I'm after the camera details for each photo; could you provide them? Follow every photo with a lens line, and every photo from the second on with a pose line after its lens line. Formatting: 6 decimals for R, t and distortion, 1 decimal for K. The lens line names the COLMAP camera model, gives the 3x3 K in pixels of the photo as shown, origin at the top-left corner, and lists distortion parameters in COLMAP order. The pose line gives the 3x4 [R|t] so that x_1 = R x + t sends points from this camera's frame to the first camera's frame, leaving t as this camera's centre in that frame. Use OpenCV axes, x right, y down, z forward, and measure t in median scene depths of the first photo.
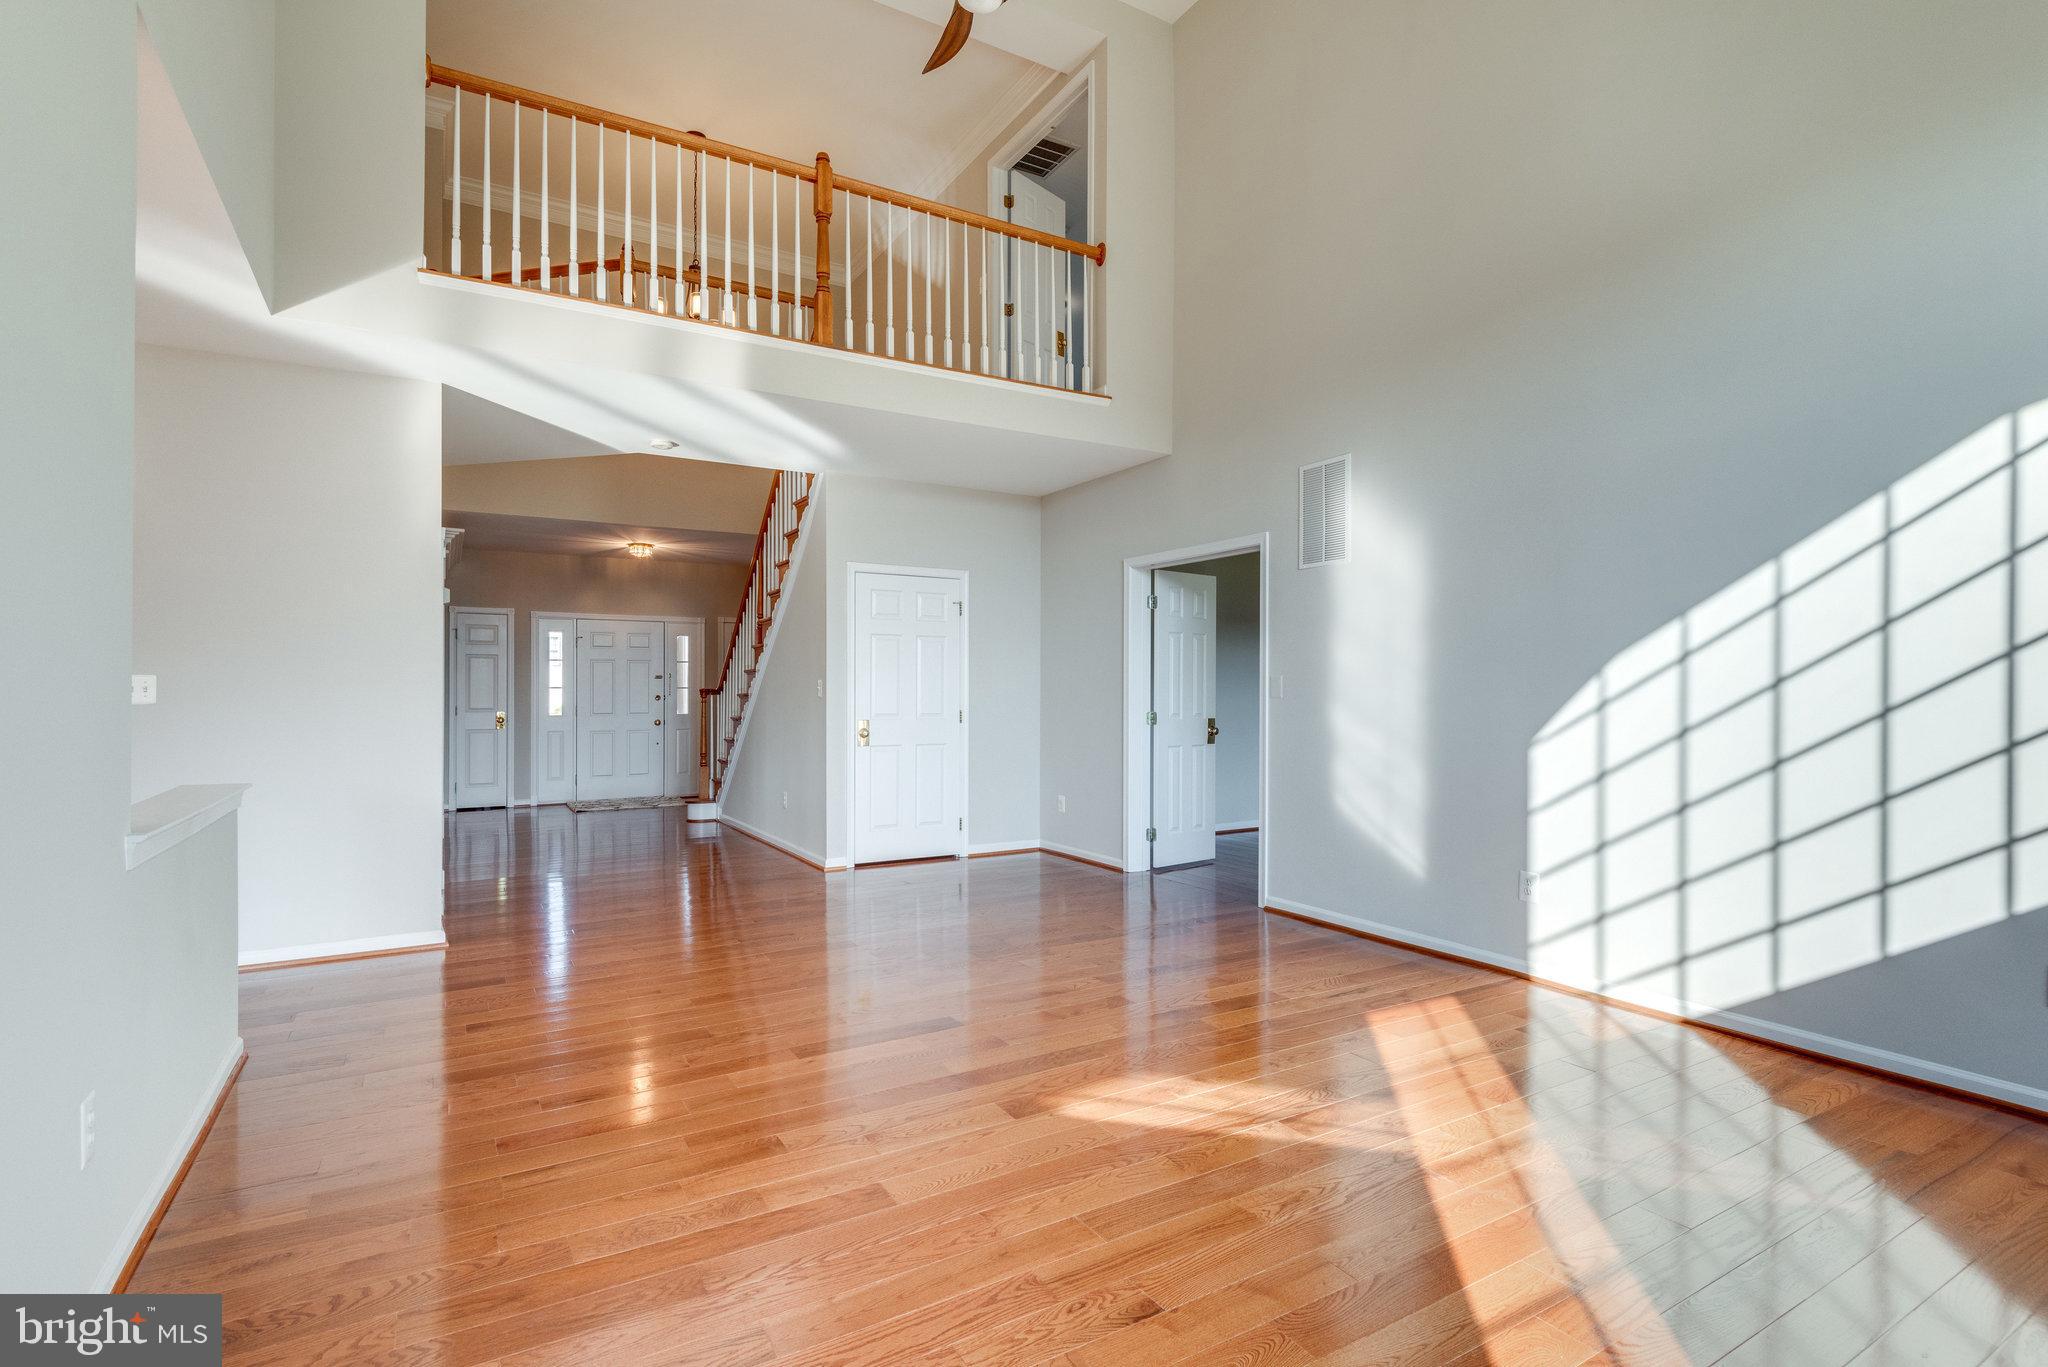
lens RADIAL K [[984.8, 0, 1028.8], [0, 984.8, 683.7], [0, 0, 1]] dist [0.001759, 0.000078]
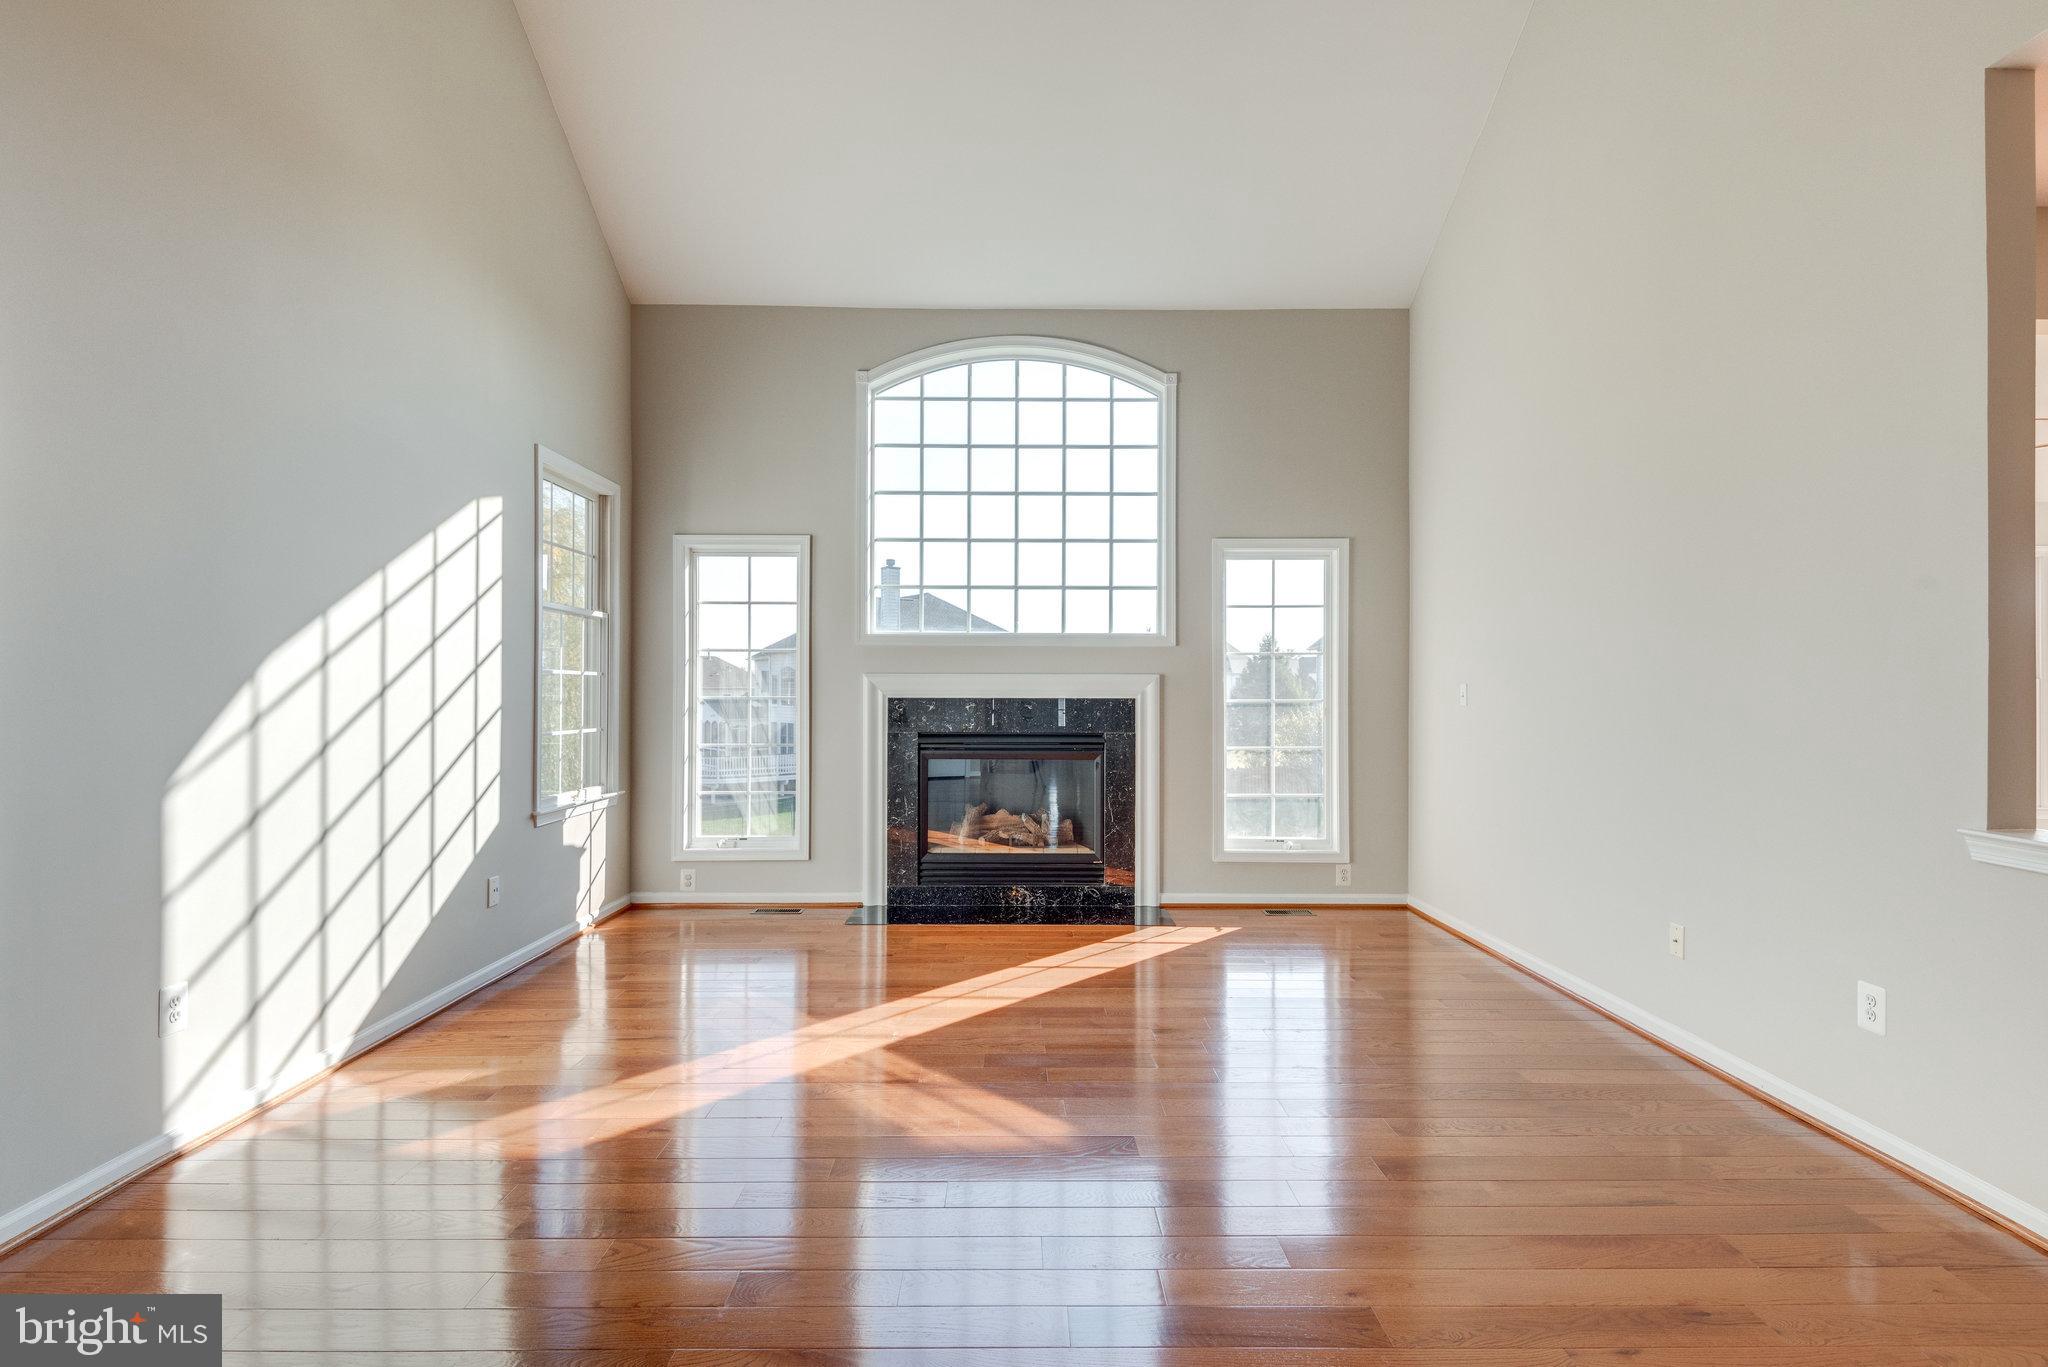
lens RADIAL K [[984.8, 0, 1023.2], [0, 984.8, 689.7], [0, 0, 1]] dist [0.001759, 0.000078]
pose [[-0.868916, 0.000653, 0.494960, -0.305431], [-0.001266, 0.999993, -0.003541, -0.000164], [-0.494959, -0.003703, -0.868909, 1.438655]]
